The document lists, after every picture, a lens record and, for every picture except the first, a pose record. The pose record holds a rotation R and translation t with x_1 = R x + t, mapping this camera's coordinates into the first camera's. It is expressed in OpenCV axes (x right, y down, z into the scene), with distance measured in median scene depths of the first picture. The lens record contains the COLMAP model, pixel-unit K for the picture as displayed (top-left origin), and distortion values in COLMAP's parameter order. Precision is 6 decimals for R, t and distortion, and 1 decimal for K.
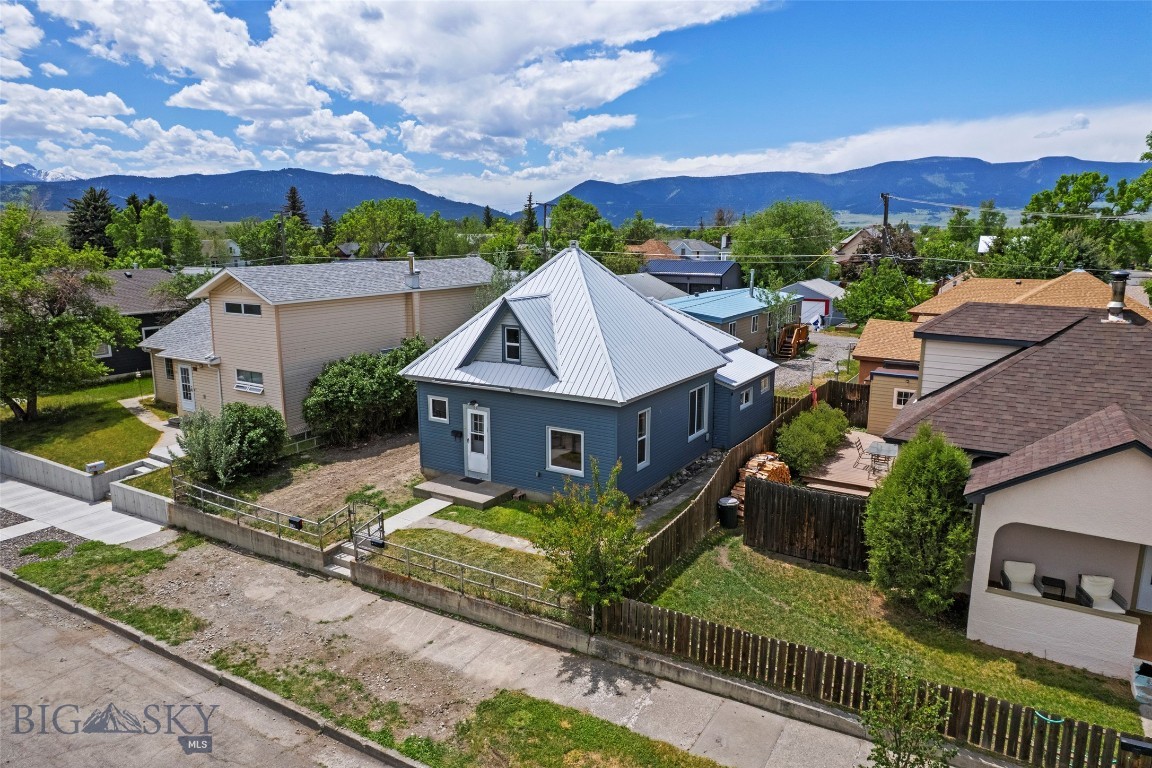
lens RADIAL K [[740.9, 0, 576.0], [0, 740.9, 384.0], [0, 0, 1]] dist [-0.090292, 0.078131]
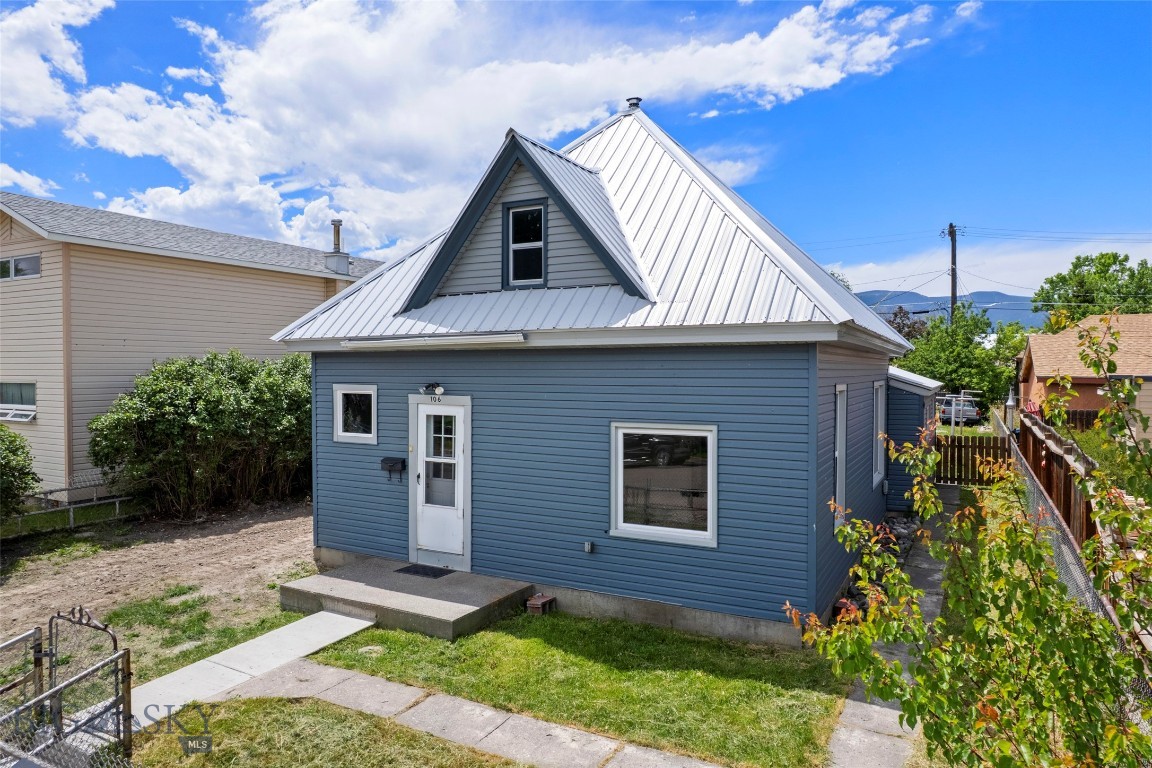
lens RADIAL K [[740.9, 0, 576.0], [0, 740.9, 384.0], [0, 0, 1]] dist [-0.090292, 0.078131]
pose [[0.998419, 0.000359, 0.056199, -0.077986], [0.009391, 0.984854, -0.173133, 0.099300], [-0.055410, 0.173387, 0.983294, 0.560278]]
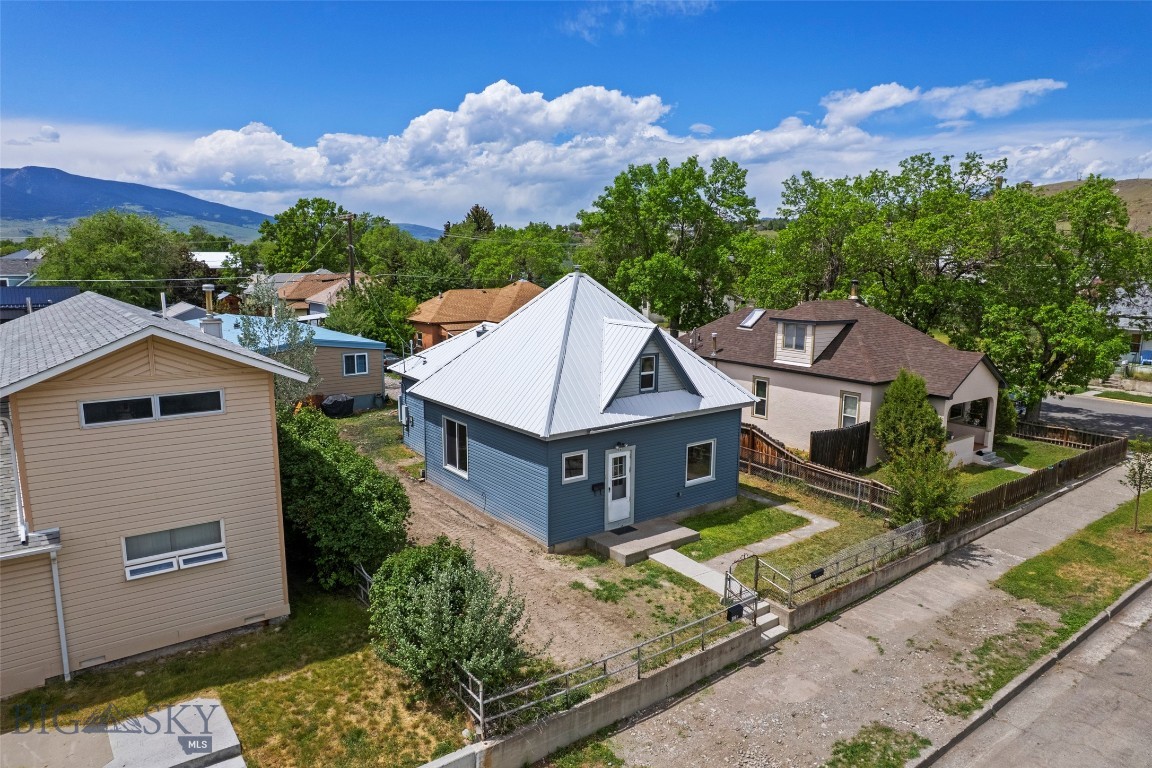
lens RADIAL K [[750.4, 0, 576.0], [0, 750.4, 384.0], [0, 0, 1]] dist [-0.083264, 0.069620]
pose [[0.374398, -0.153580, 0.914461, -0.982741], [0.171707, 0.980616, 0.094391, -0.143006], [-0.911232, 0.121680, 0.393511, 0.674593]]
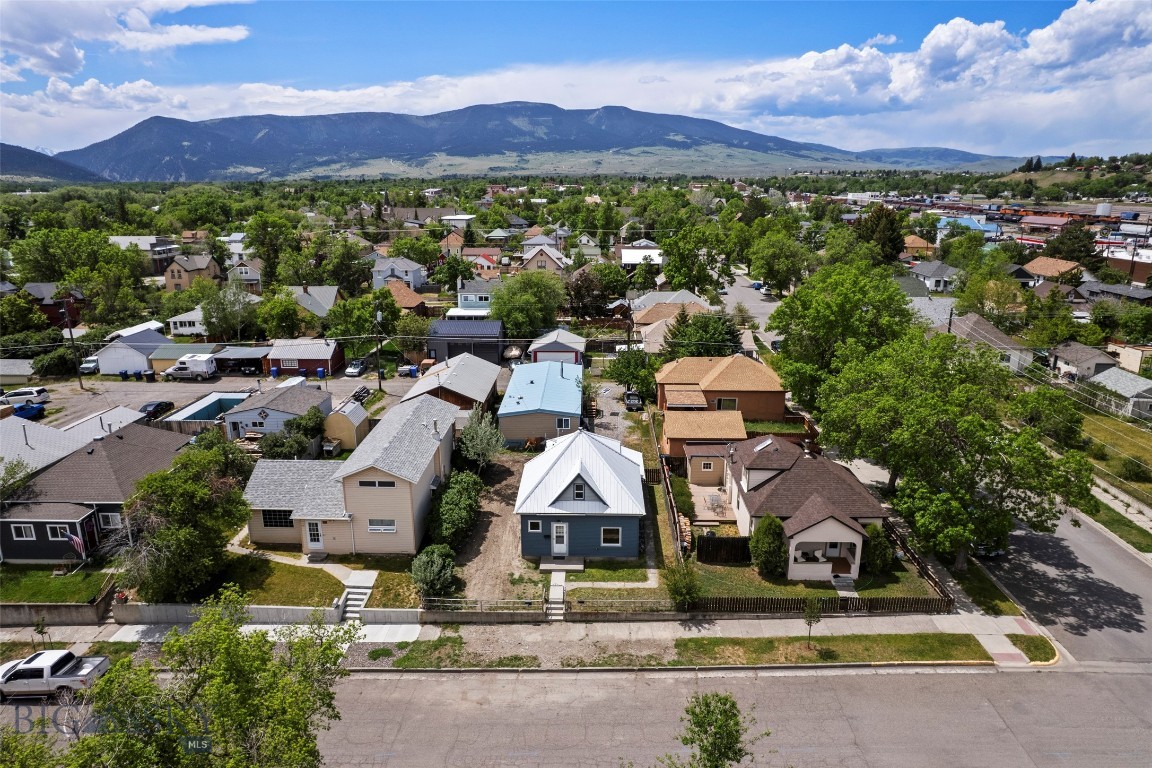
lens RADIAL K [[740.9, 0, 576.0], [0, 740.9, 384.0], [0, 0, 1]] dist [-0.090292, 0.078131]
pose [[0.867254, -0.134961, 0.479224, -1.015808], [0.097314, 0.989943, 0.102682, -0.550856], [-0.488262, -0.042416, 0.871666, -0.777149]]
